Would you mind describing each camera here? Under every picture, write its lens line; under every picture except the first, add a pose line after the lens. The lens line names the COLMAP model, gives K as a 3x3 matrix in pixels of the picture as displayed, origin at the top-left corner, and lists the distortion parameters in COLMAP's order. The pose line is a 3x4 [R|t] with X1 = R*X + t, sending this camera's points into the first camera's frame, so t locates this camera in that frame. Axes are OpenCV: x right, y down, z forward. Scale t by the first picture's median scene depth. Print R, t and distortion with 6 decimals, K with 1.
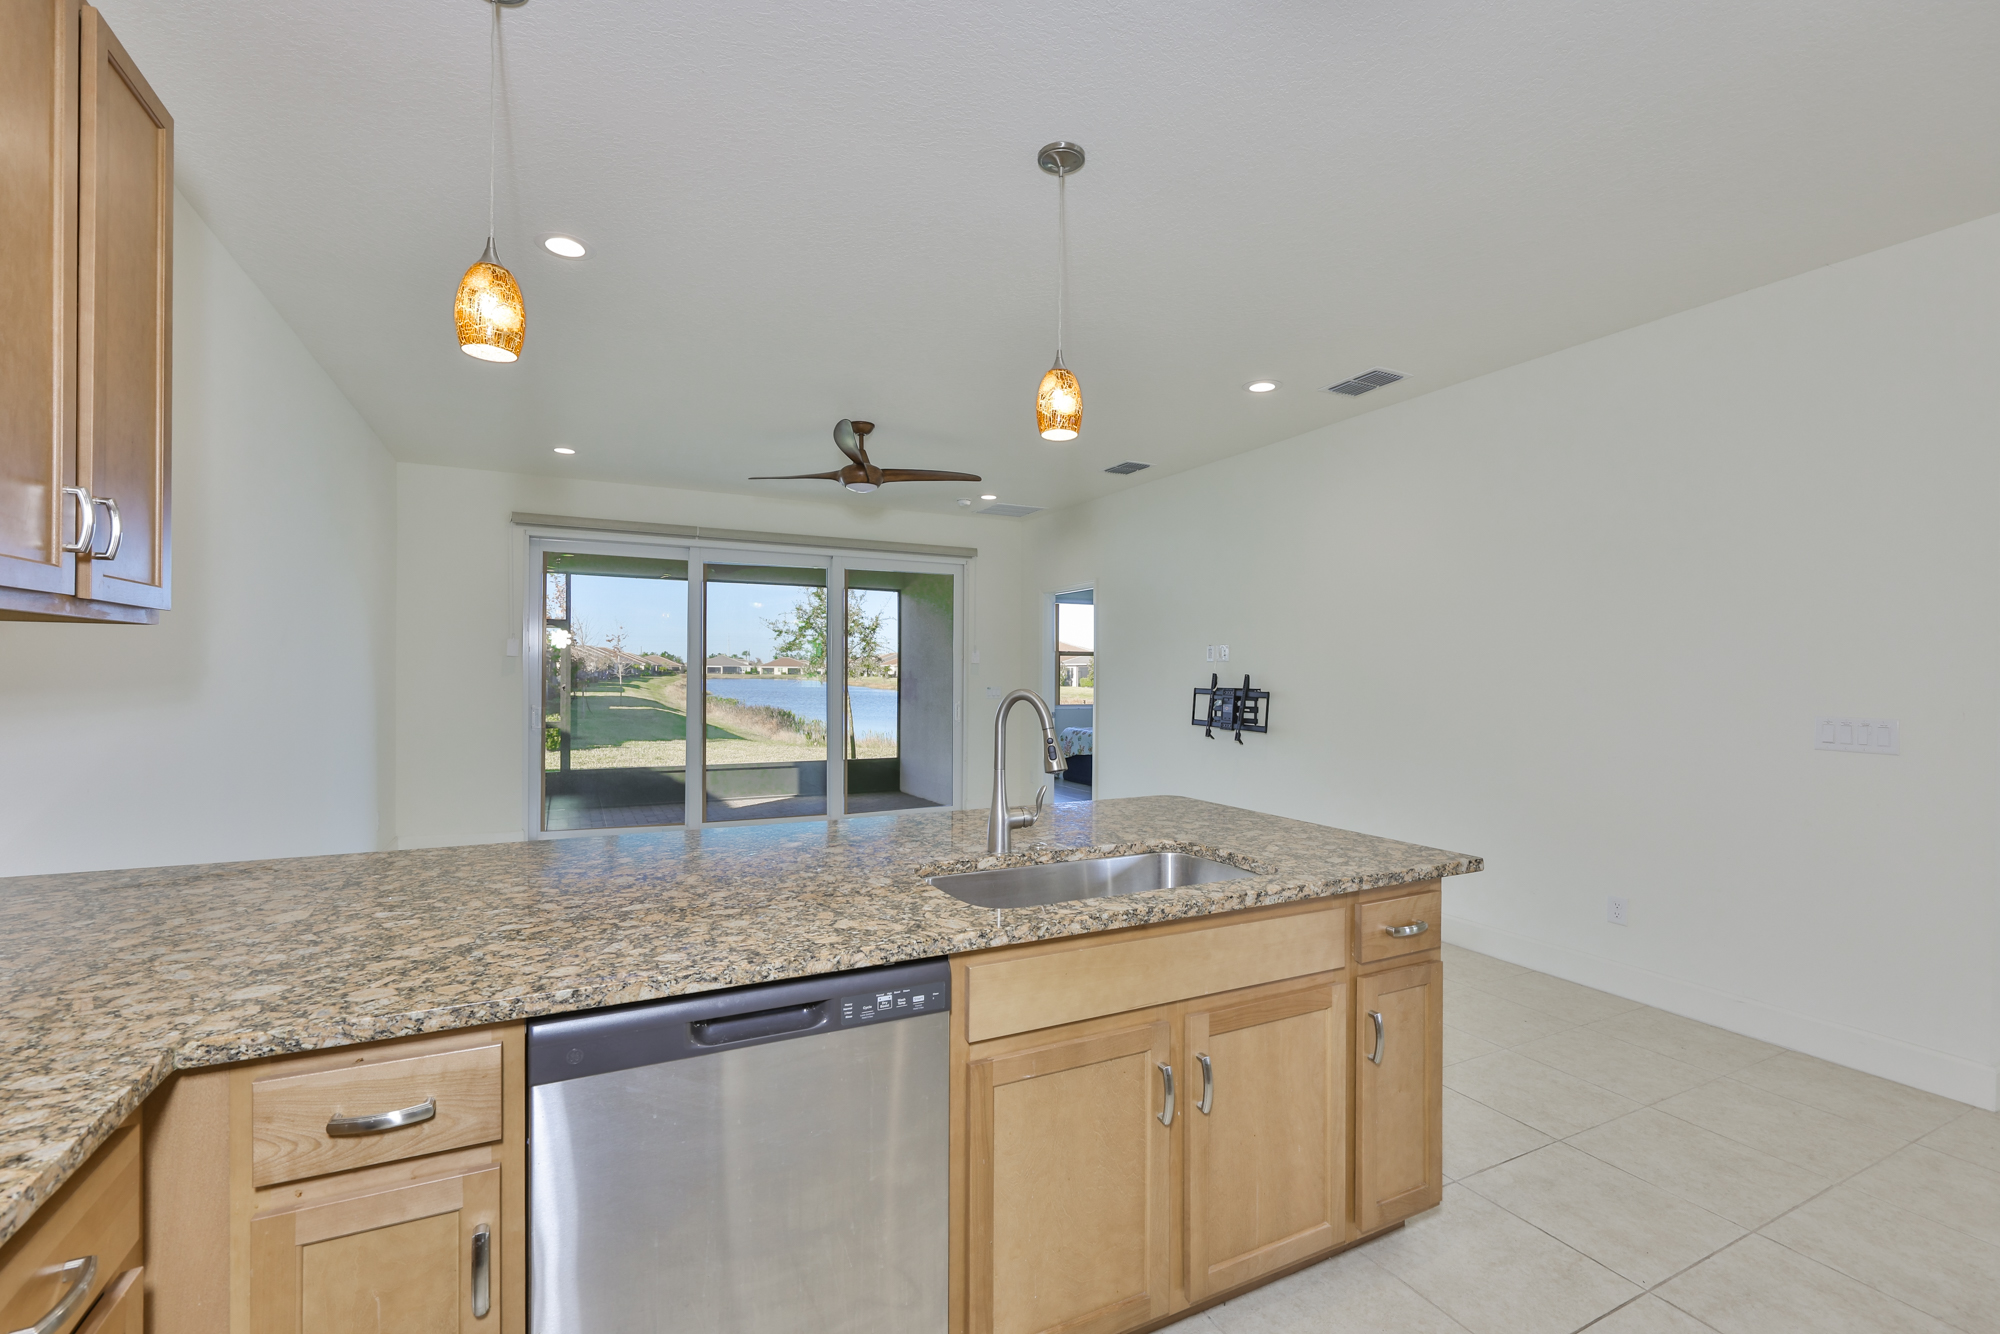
lens RADIAL K [[845.5, 0, 1004.5], [0, 845.5, 673.9], [0, 0, 1]] dist [0.008048, 0.000053]
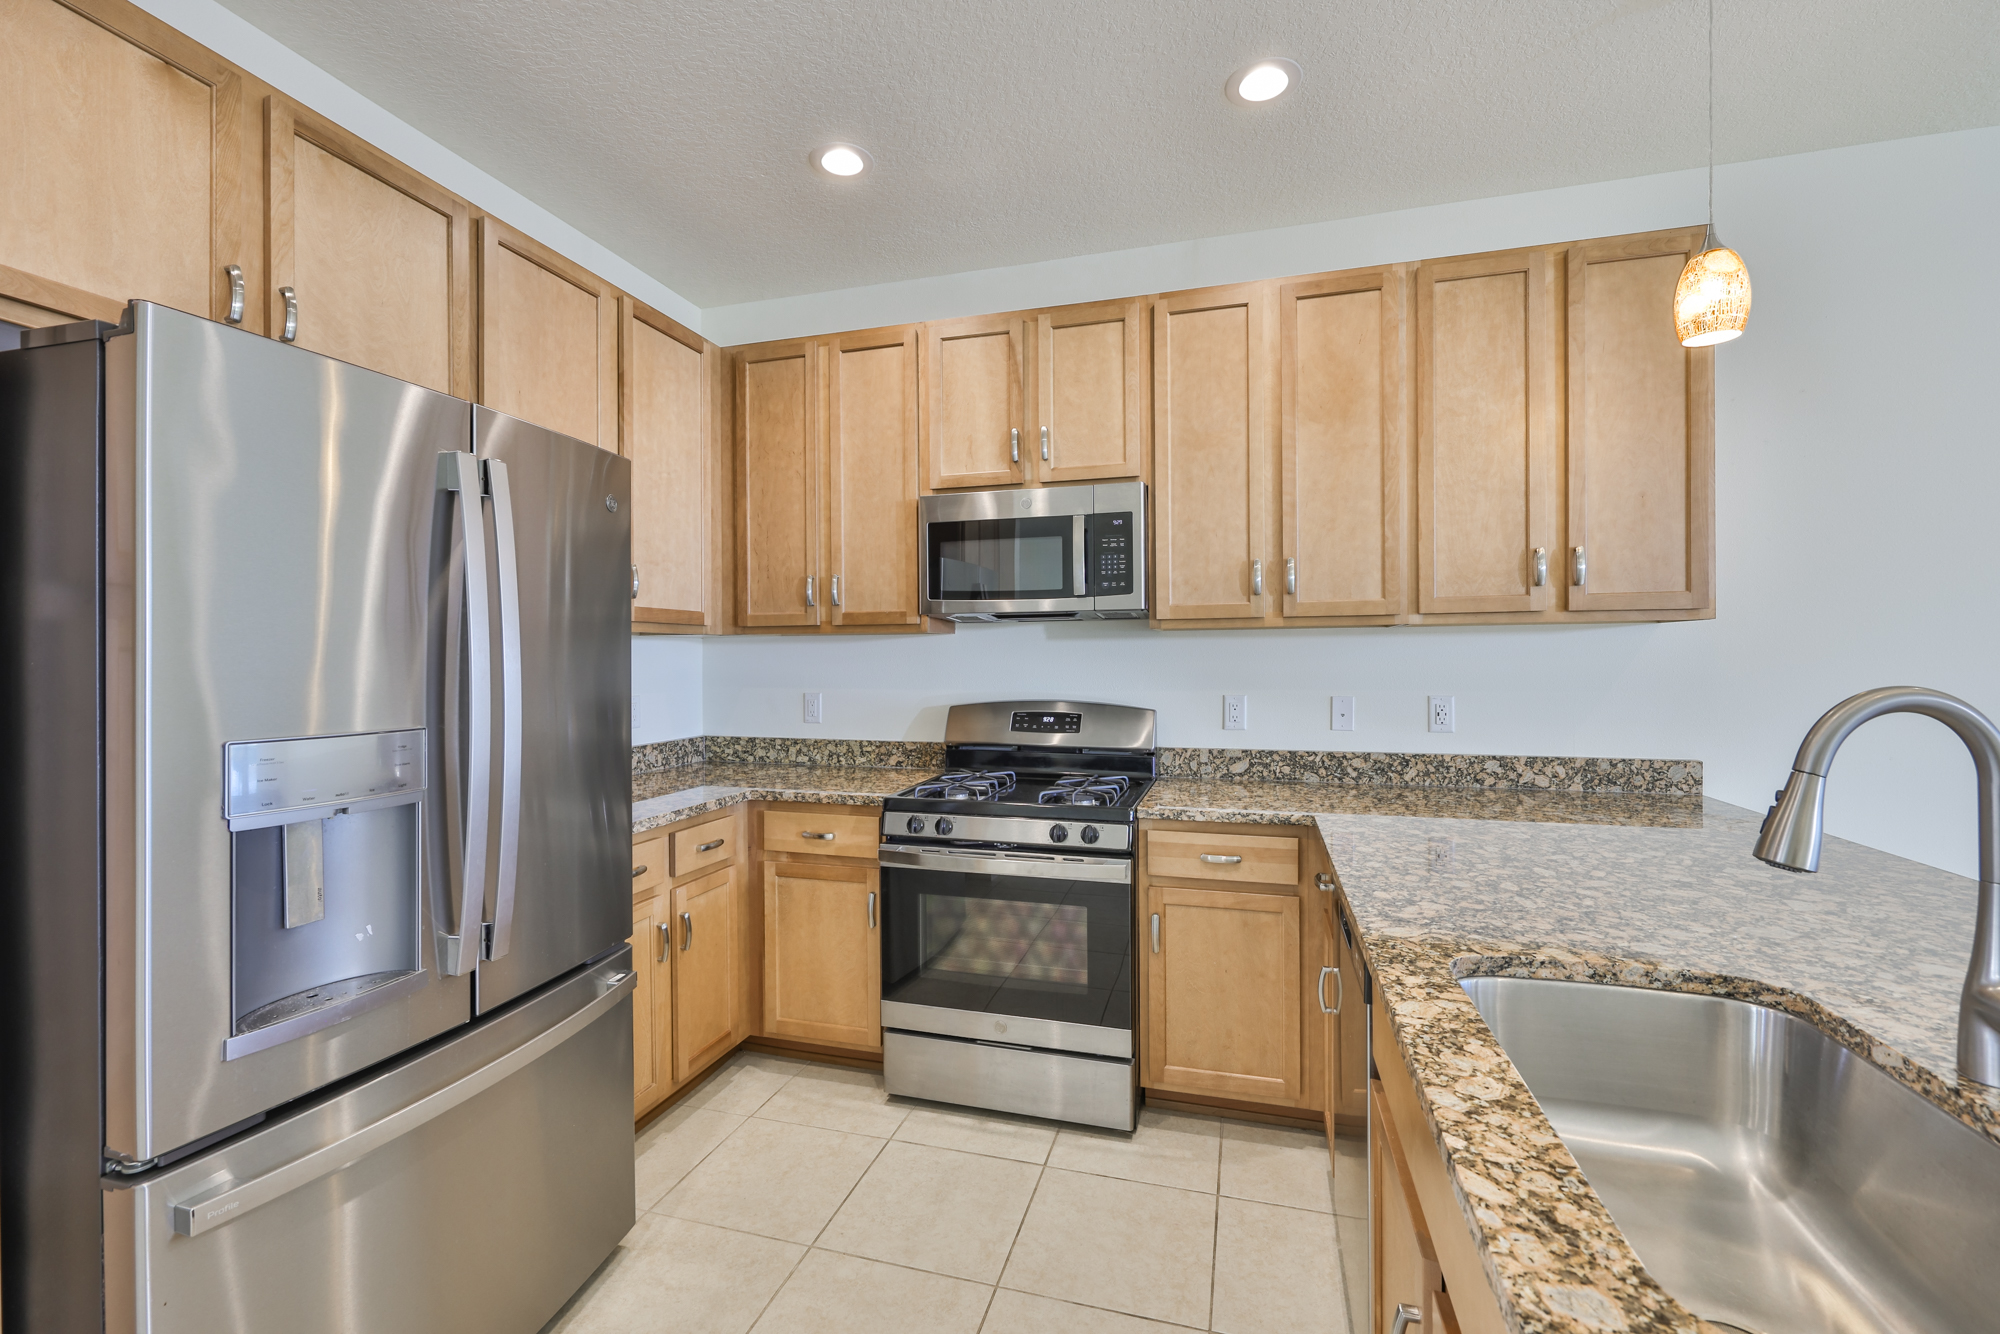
lens RADIAL K [[852.2, 0, 998.4], [0, 852.2, 658.8], [0, 0, 1]] dist [-0.001426, 0.000356]
pose [[-0.690624, 0.000163, -0.723214, 0.235968], [0.000831, 0.999999, -0.000568, 0.000130], [0.723214, -0.000993, -0.690624, 0.344944]]
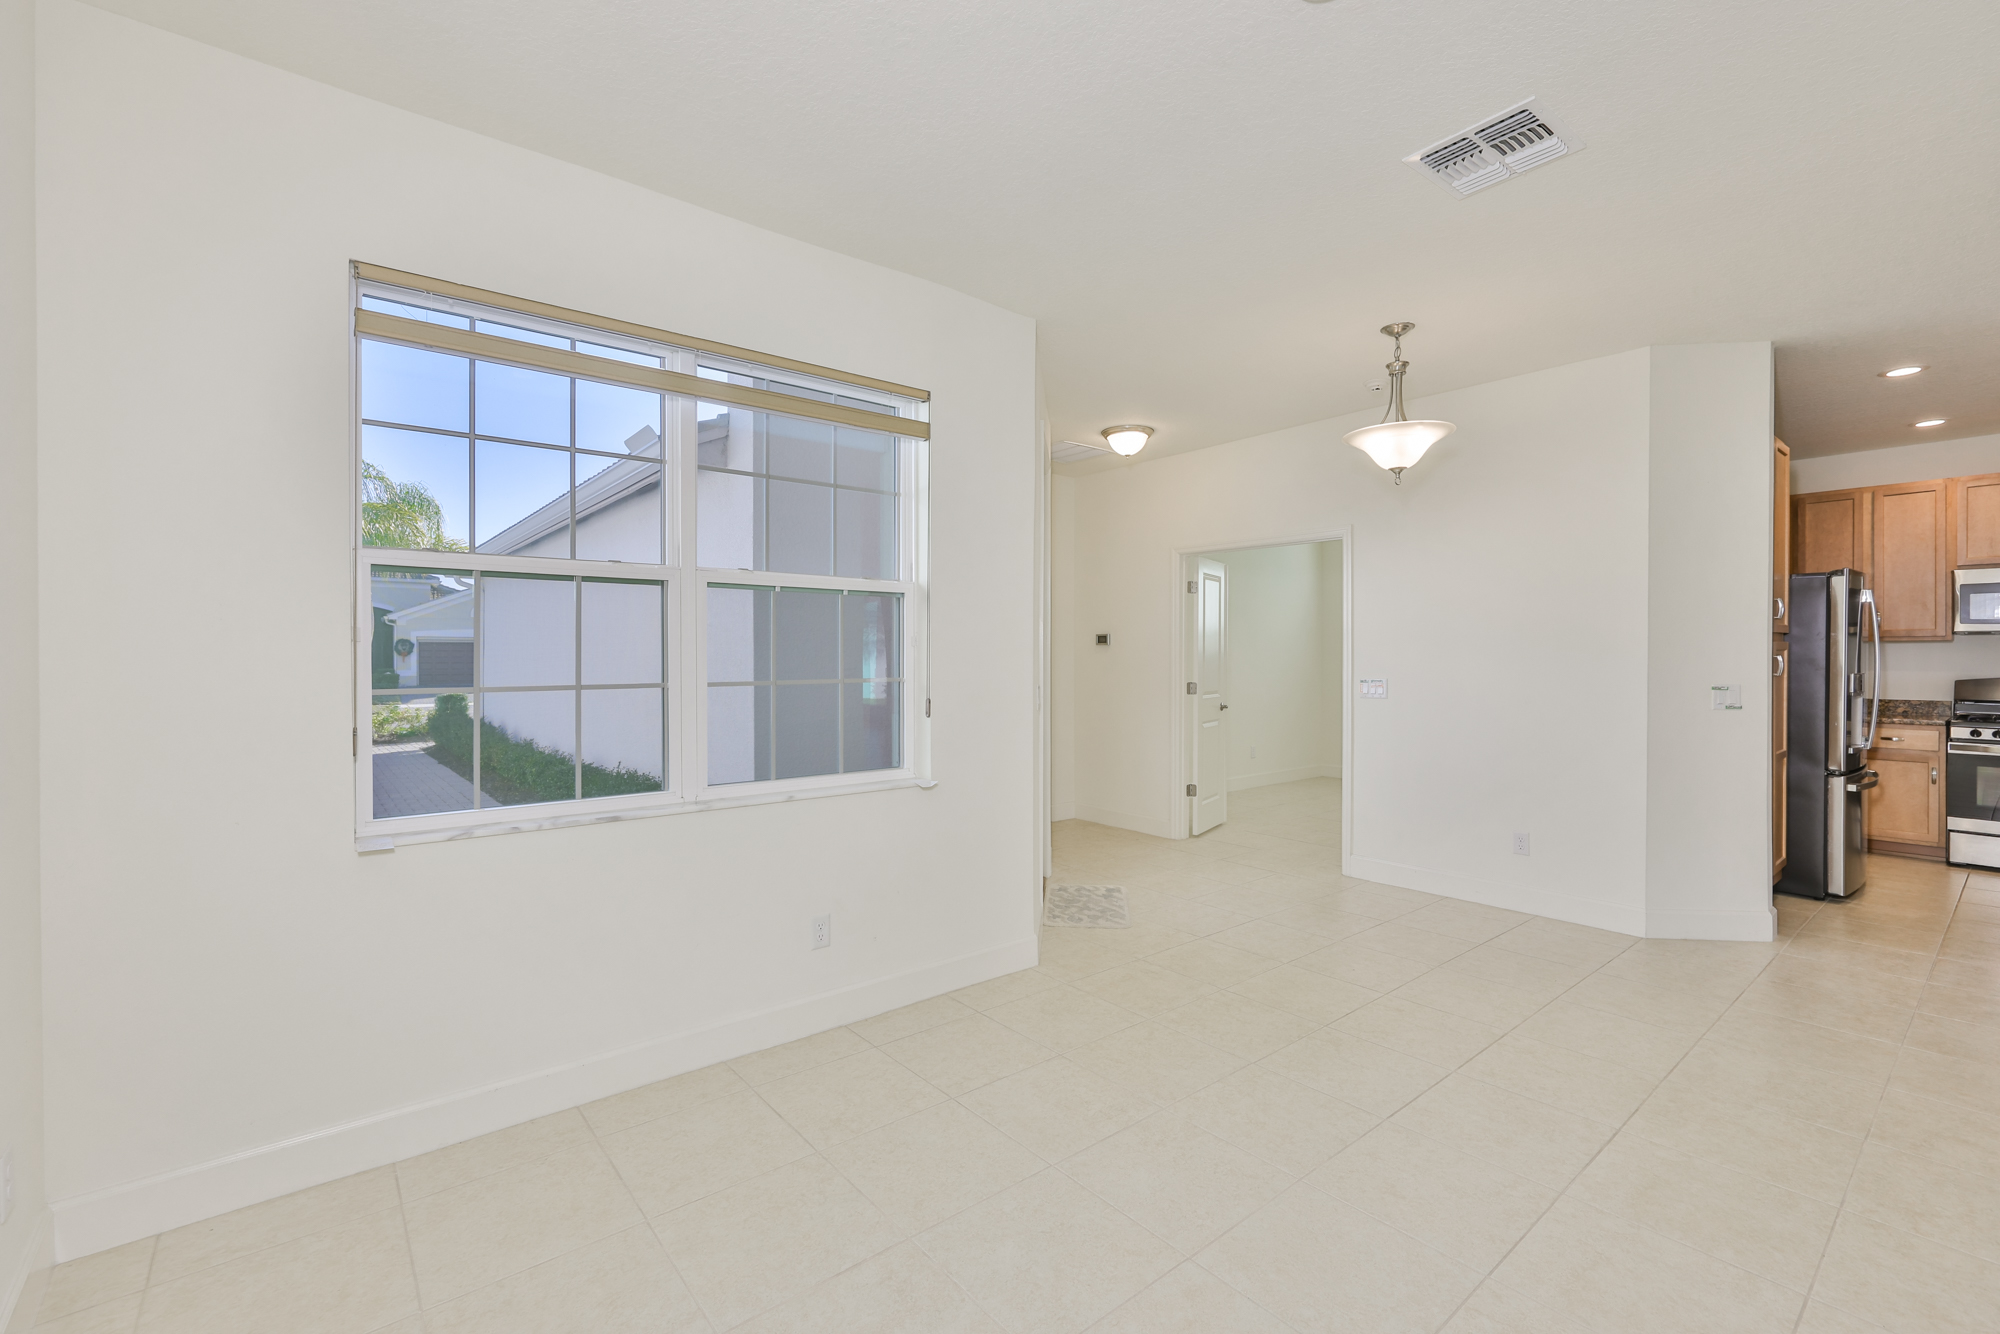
lens RADIAL K [[841.5, 0, 1013.8], [0, 841.5, 658.0], [0, 0, 1]] dist [0.001045, 0.000435]
pose [[-0.978205, -0.003139, -0.207617, 1.188926], [-0.003221, 0.999995, 0.000058, 0.008041], [0.207616, 0.000725, -0.978210, 0.697879]]
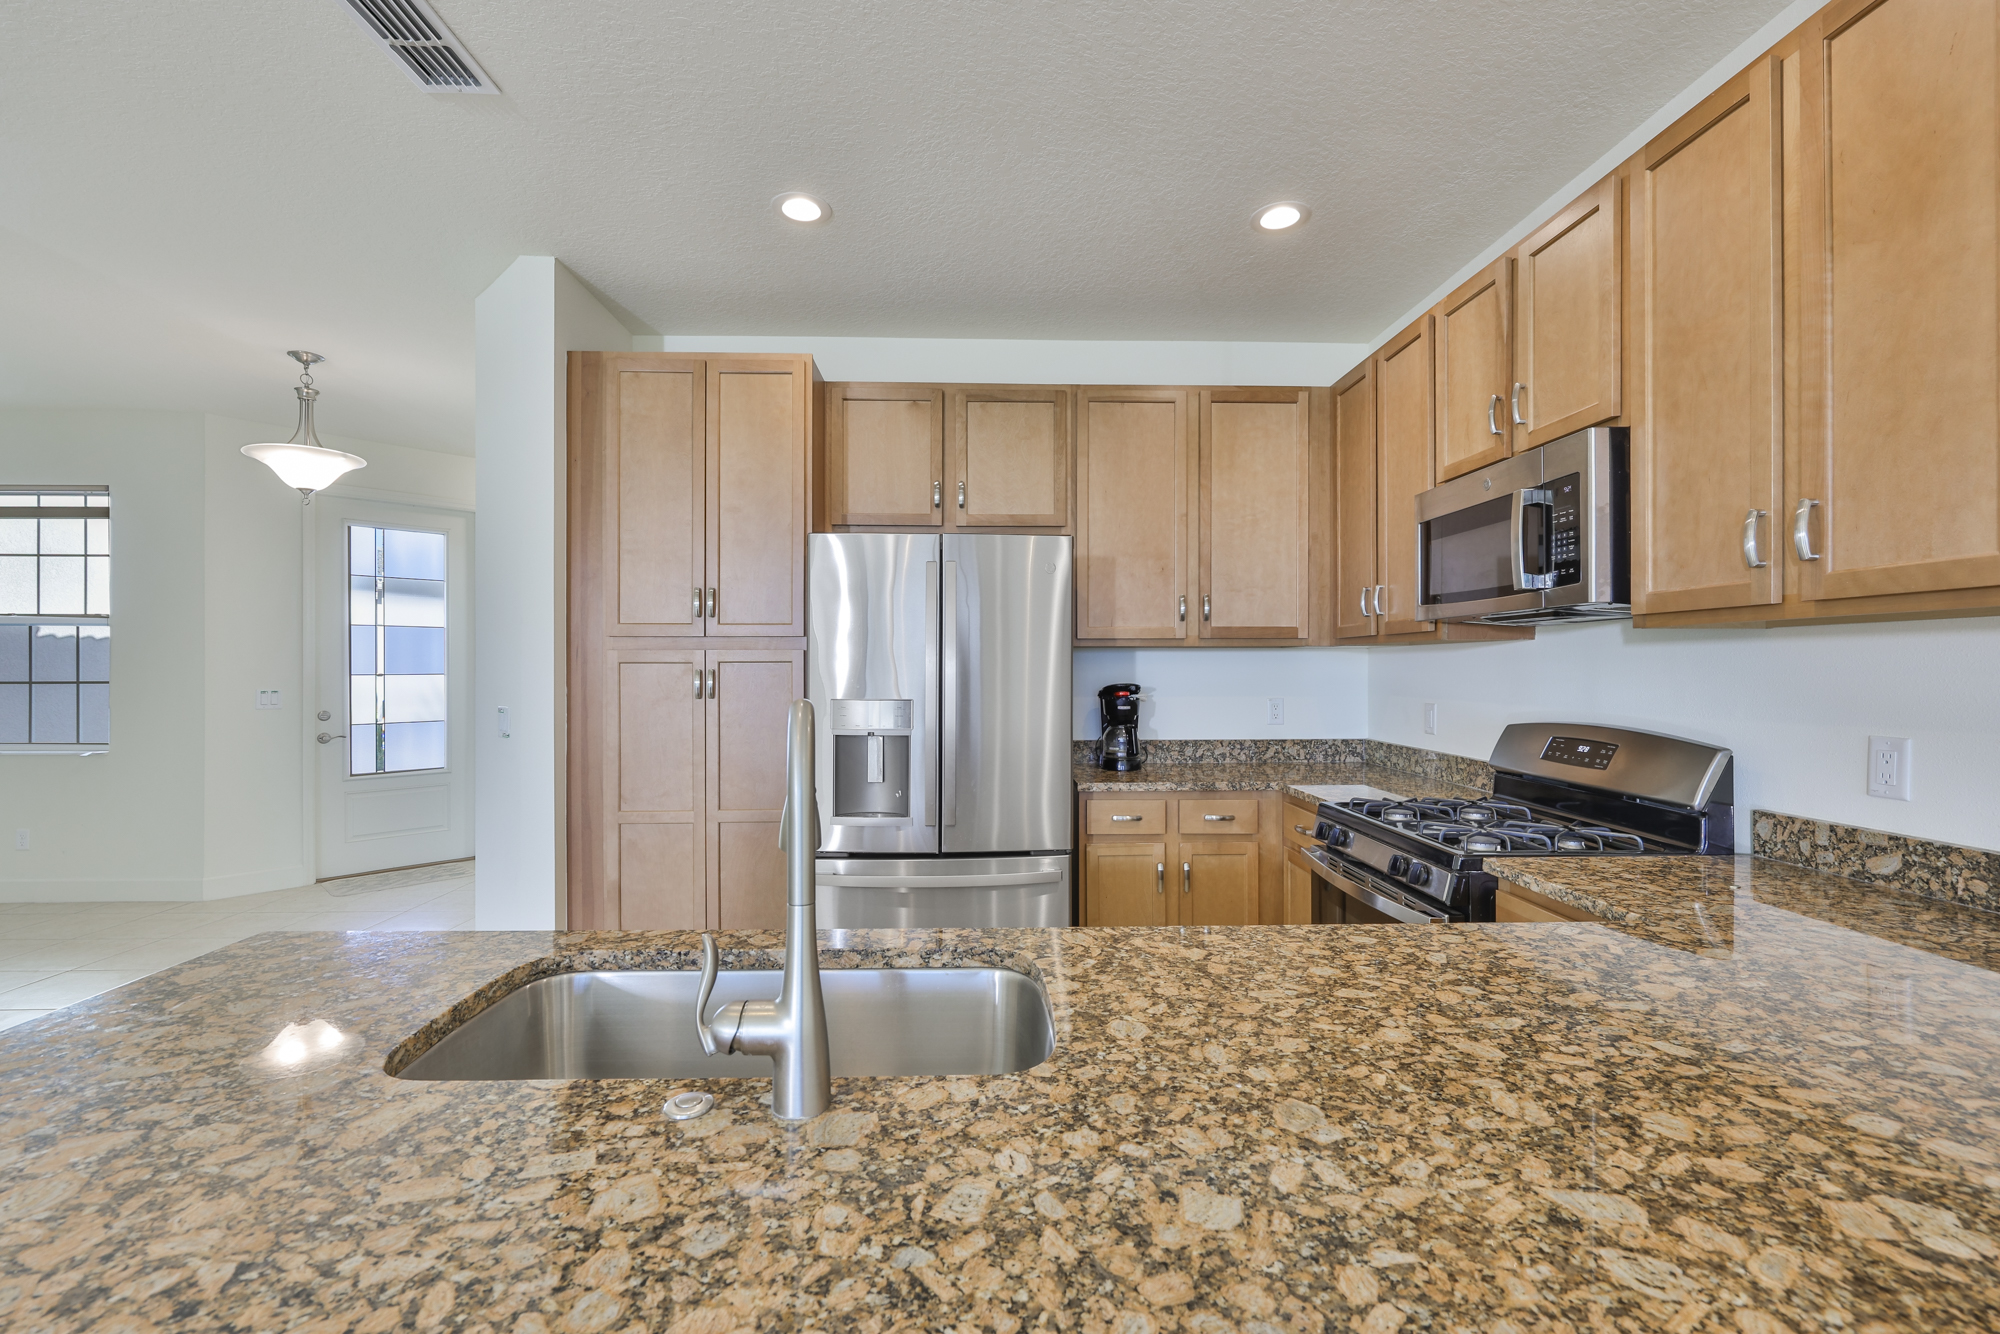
lens RADIAL K [[845.7, 0, 994.5], [0, 845.7, 665.5], [0, 0, 1]] dist [-0.001561, -0.000174]
pose [[-0.902455, -0.004769, 0.430757, -0.098627], [-0.004498, 0.999989, 0.001647, -0.001833], [-0.430760, -0.000451, -0.902466, 0.491096]]
